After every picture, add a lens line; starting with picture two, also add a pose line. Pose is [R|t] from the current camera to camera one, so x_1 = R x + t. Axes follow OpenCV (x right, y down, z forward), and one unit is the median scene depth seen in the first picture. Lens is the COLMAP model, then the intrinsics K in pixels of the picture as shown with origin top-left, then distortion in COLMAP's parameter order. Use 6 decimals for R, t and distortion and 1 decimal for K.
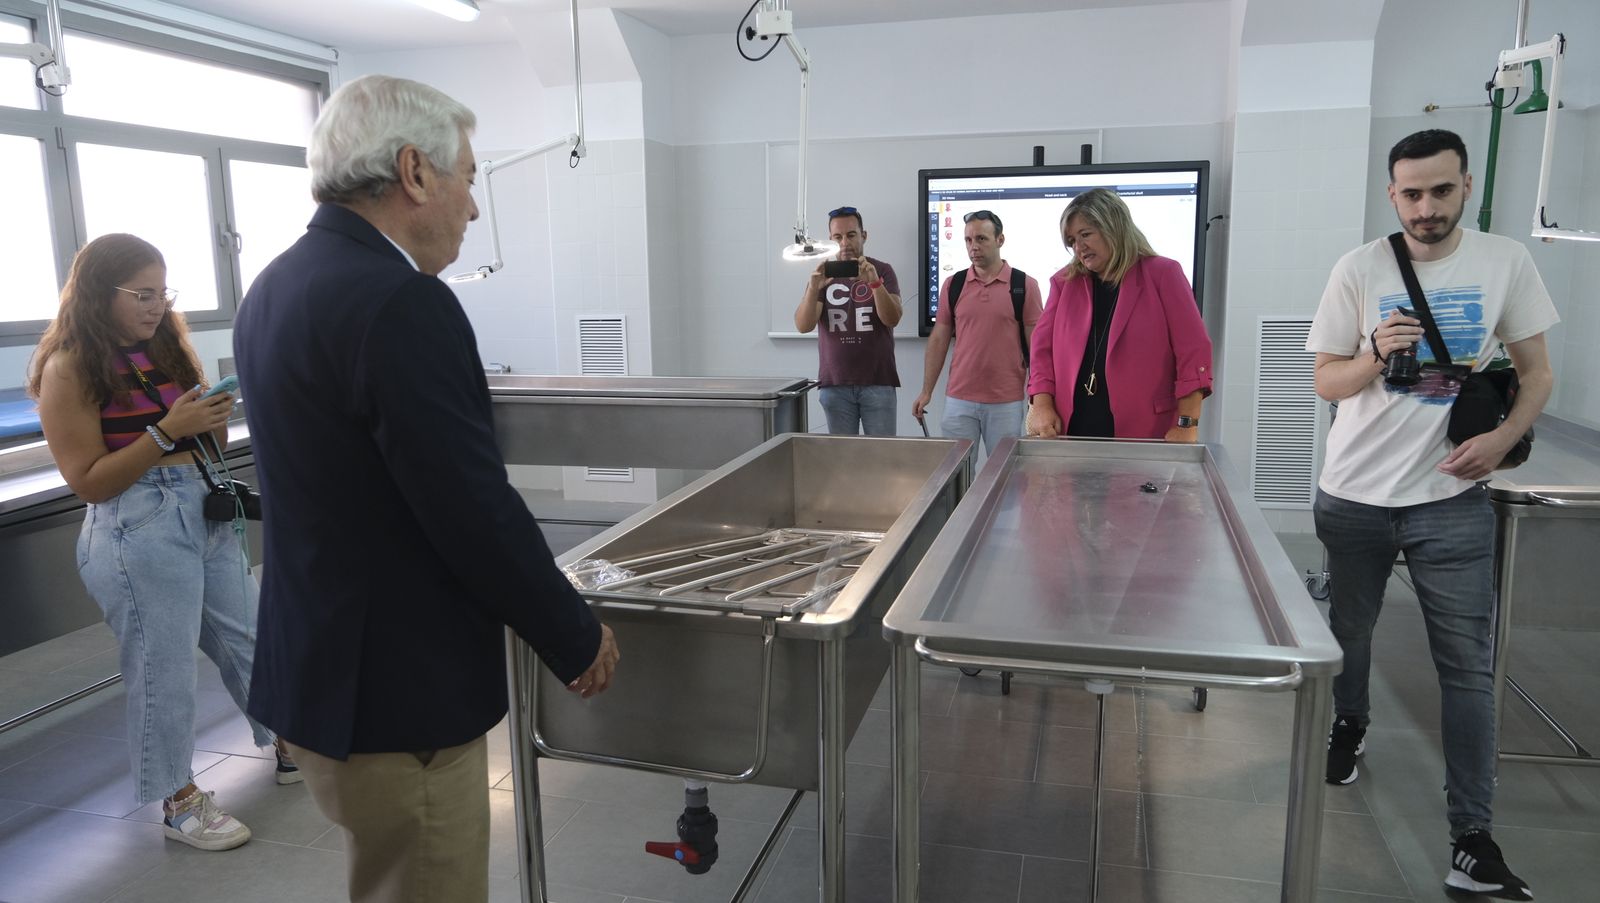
lens RADIAL K [[1109.4, 0, 800.0], [0, 1109.4, 451.5], [0, 0, 1]] dist [-0.029976, 0.004703]
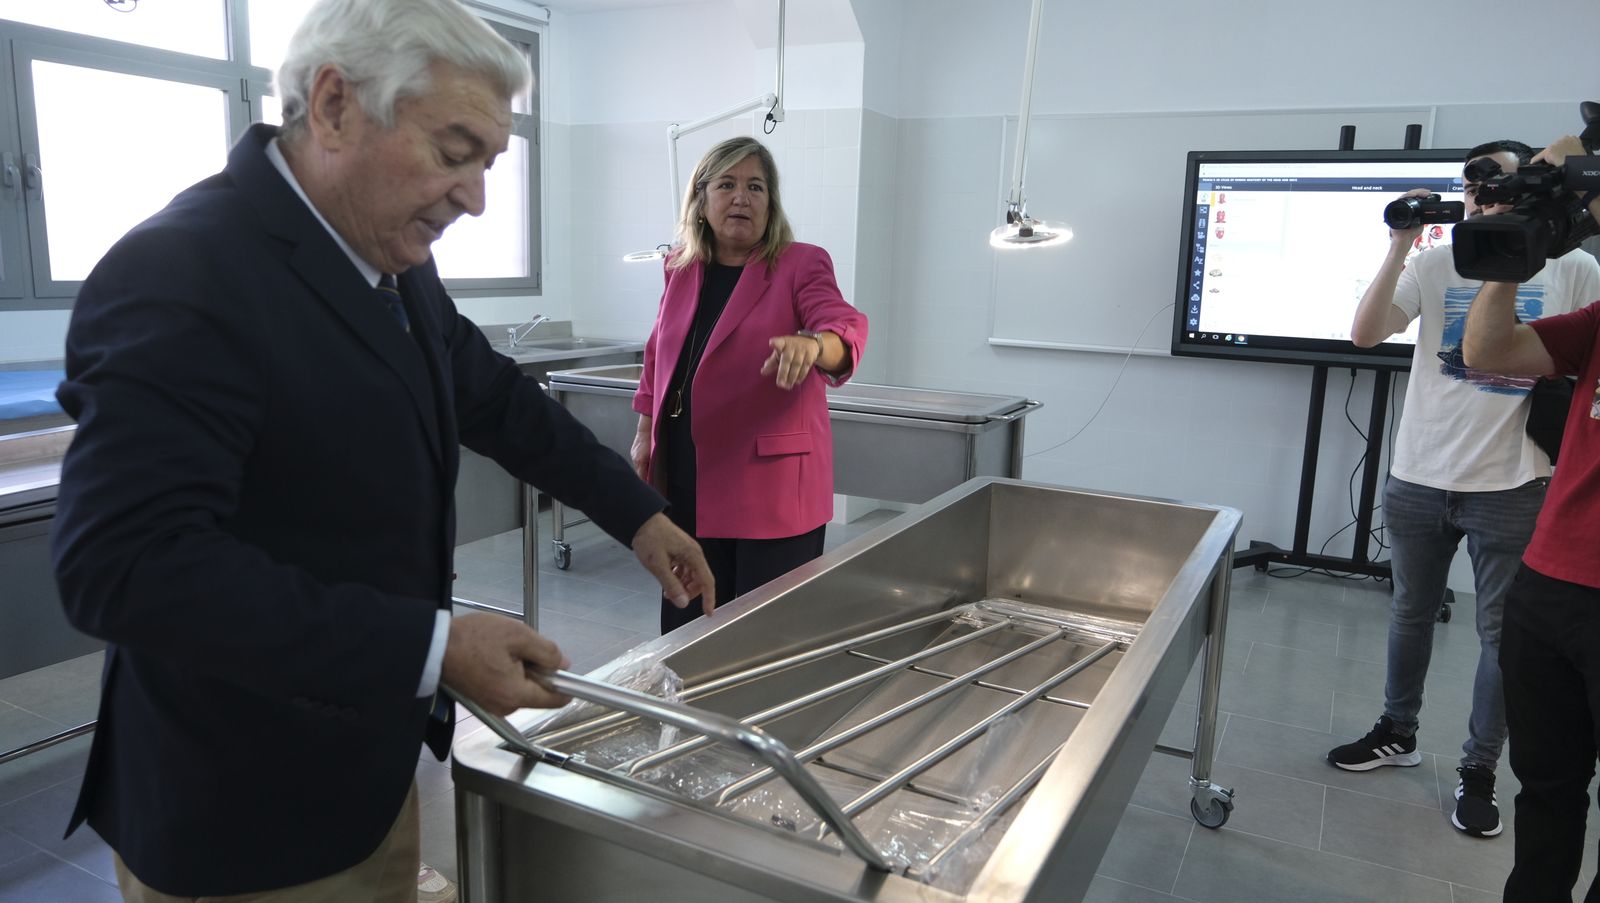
lens RADIAL K [[1109.4, 0, 800.0], [0, 1109.4, 451.5], [0, 0, 1]] dist [-0.029976, 0.004703]
pose [[0.975945, 0.080494, -0.202612, 0.010532], [-0.079413, 0.996751, 0.013471, -0.022305], [0.203038, 0.002943, 0.979166, 0.147716]]
